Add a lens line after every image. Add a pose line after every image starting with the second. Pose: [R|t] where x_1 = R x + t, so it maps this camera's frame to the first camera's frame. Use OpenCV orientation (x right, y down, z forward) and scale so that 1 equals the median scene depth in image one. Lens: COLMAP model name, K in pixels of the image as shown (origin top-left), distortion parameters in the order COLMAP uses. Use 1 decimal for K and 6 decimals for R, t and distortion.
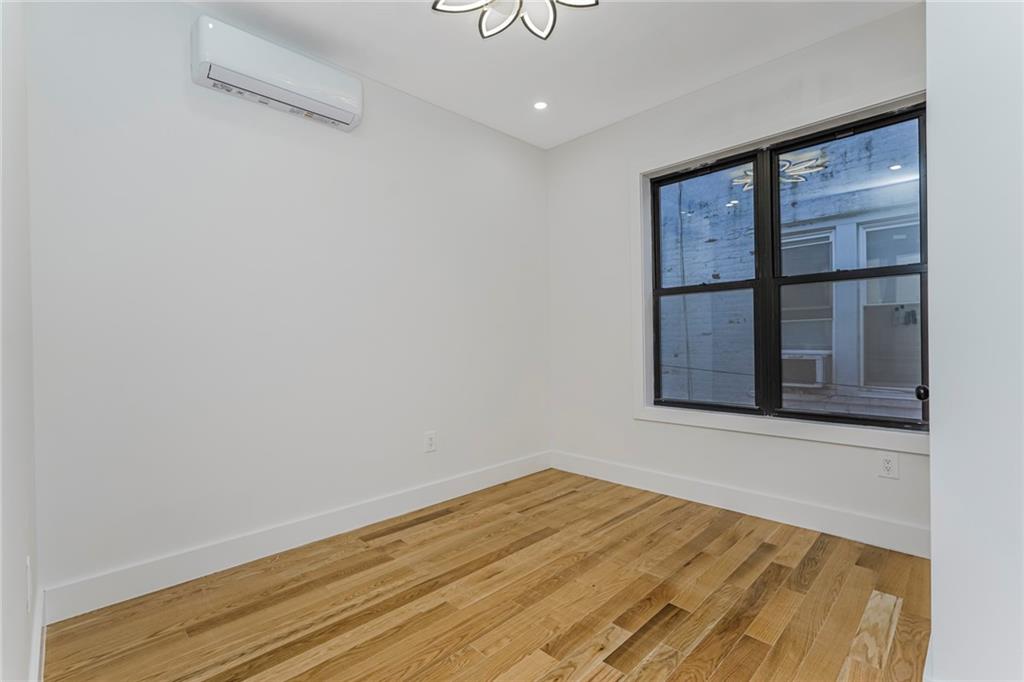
lens RADIAL K [[463.8, 0, 513.8], [0, 463.8, 347.6], [0, 0, 1]] dist [-0.003857, 0.001200]
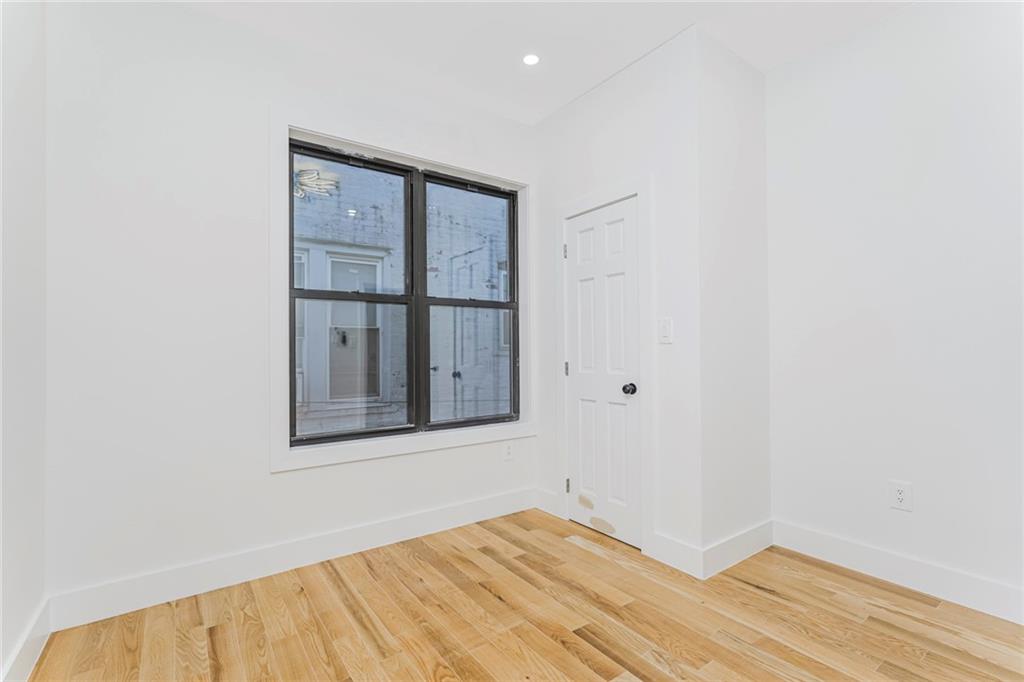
lens RADIAL K [[463.8, 0, 513.8], [0, 463.8, 347.6], [0, 0, 1]] dist [-0.003857, 0.001200]
pose [[0.164692, 0.019007, 0.986162, -0.429735], [0.022781, 0.999474, -0.023068, -0.008736], [-0.986082, 0.026264, 0.164172, 0.639663]]
